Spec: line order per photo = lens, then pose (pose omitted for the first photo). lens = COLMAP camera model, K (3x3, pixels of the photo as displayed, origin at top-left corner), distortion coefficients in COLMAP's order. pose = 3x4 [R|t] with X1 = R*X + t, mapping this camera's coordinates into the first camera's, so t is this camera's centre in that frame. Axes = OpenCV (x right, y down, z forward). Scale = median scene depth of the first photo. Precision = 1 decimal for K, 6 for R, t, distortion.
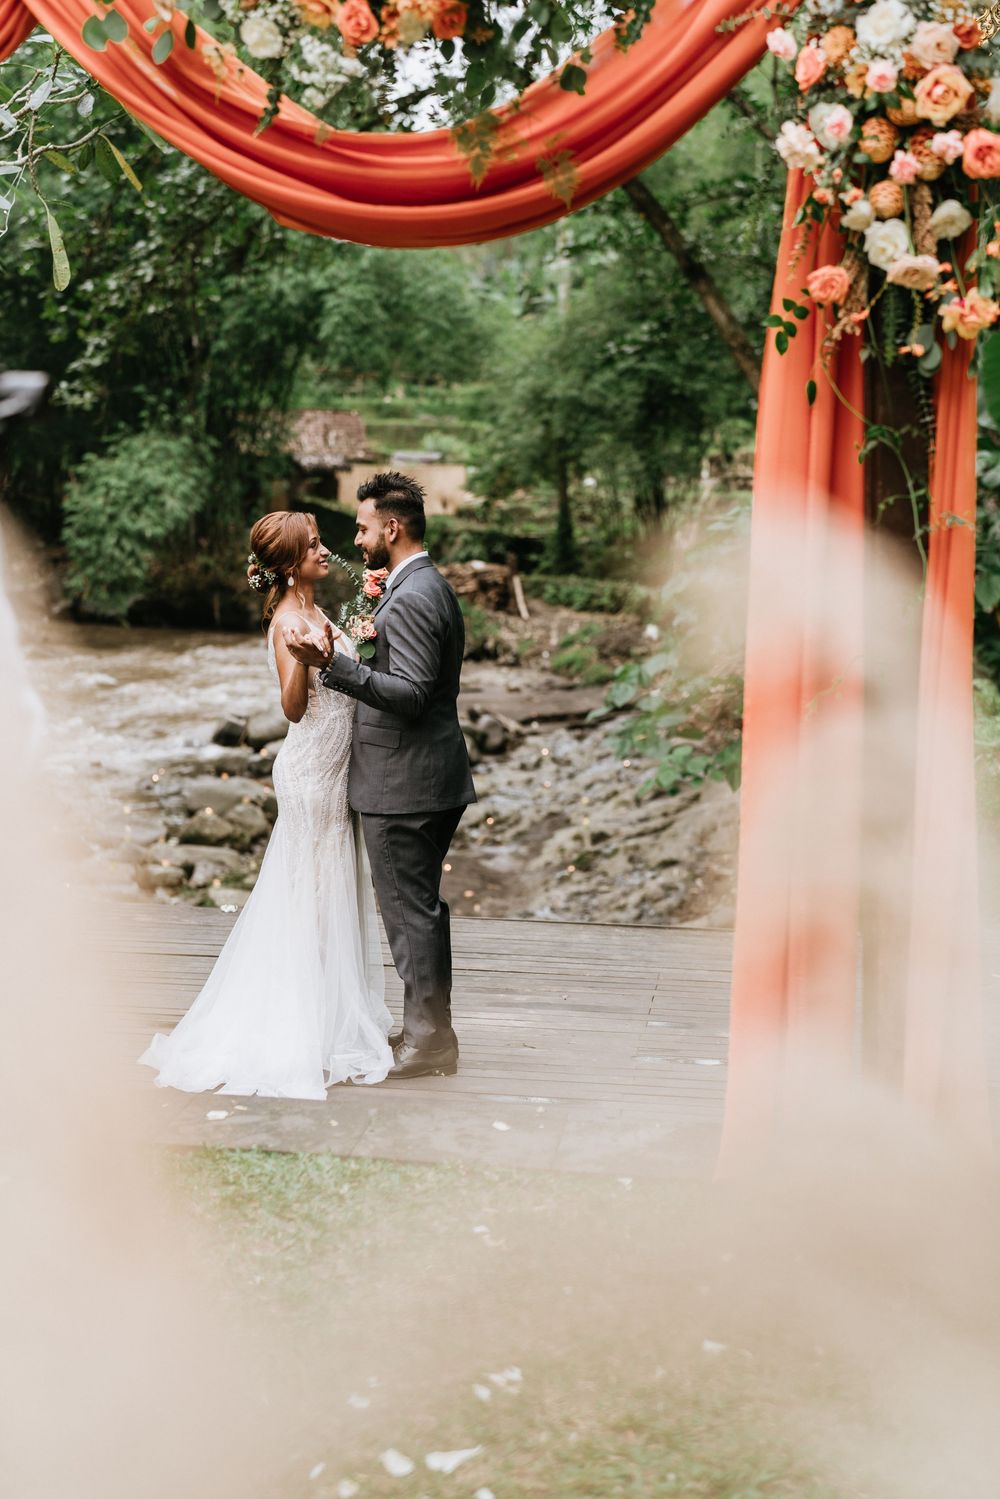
lens RADIAL K [[2327.3, 0, 491.7], [0, 2327.3, 760.9], [0, 0, 1]] dist [0.071946, 0.000000]
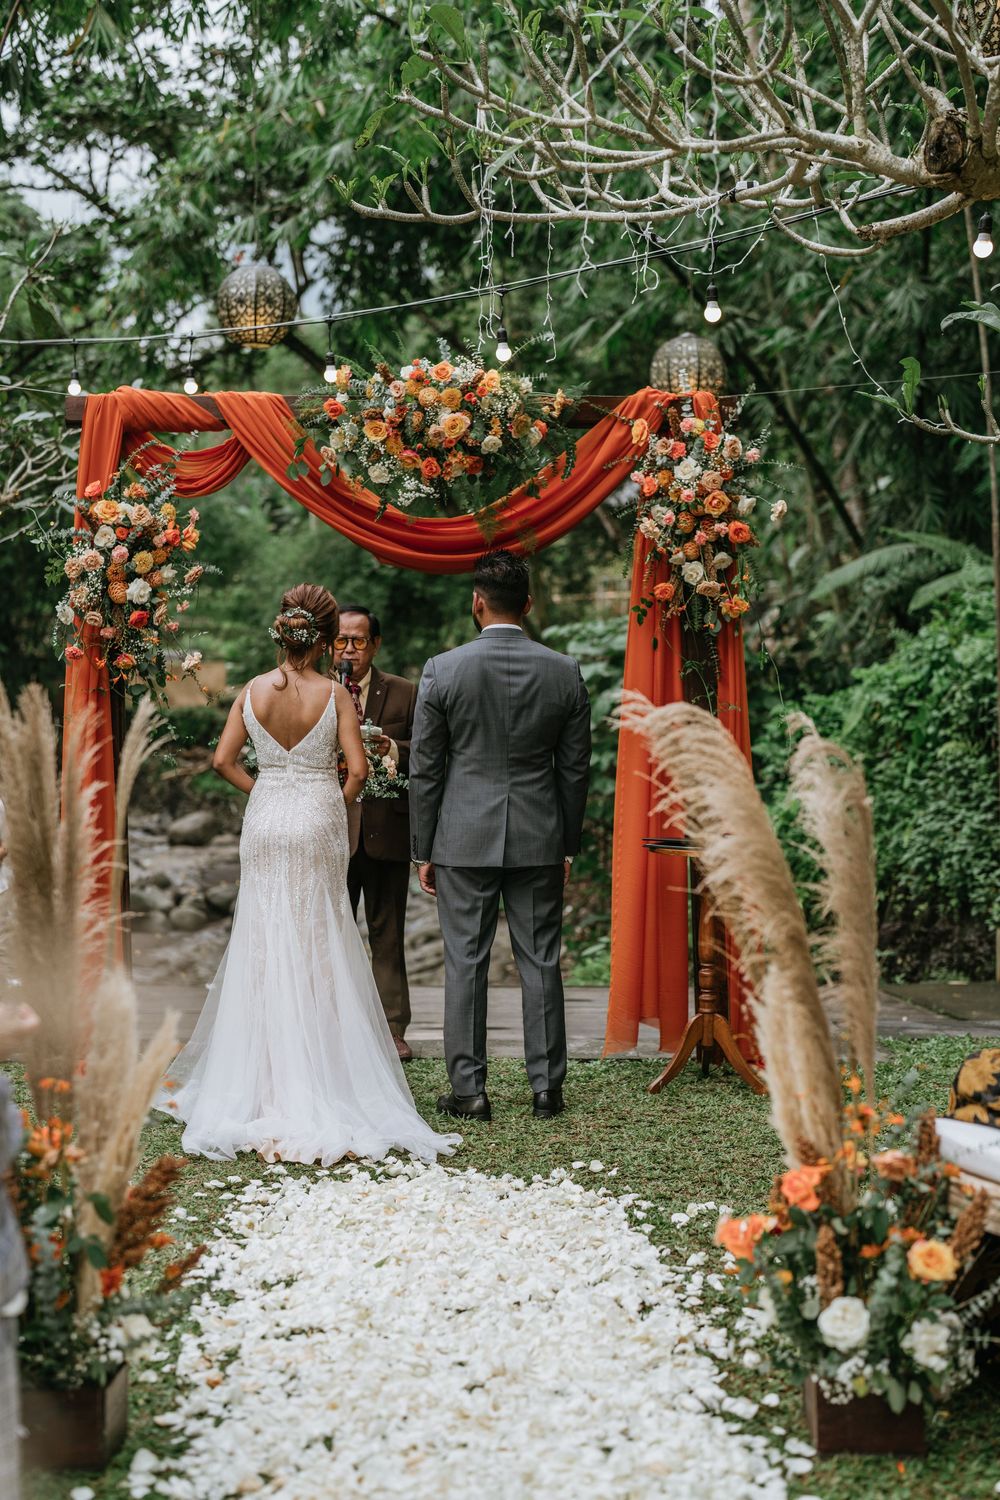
lens RADIAL K [[2488.2, 0, 502.6], [0, 2488.2, 746.3], [0, 0, 1]] dist [0.050418, 0.000000]
pose [[0.989100, -0.025133, 0.145086, -0.299814], [0.037536, 0.995809, -0.083398, 0.099685], [-0.142382, 0.087935, 0.985898, -1.053056]]
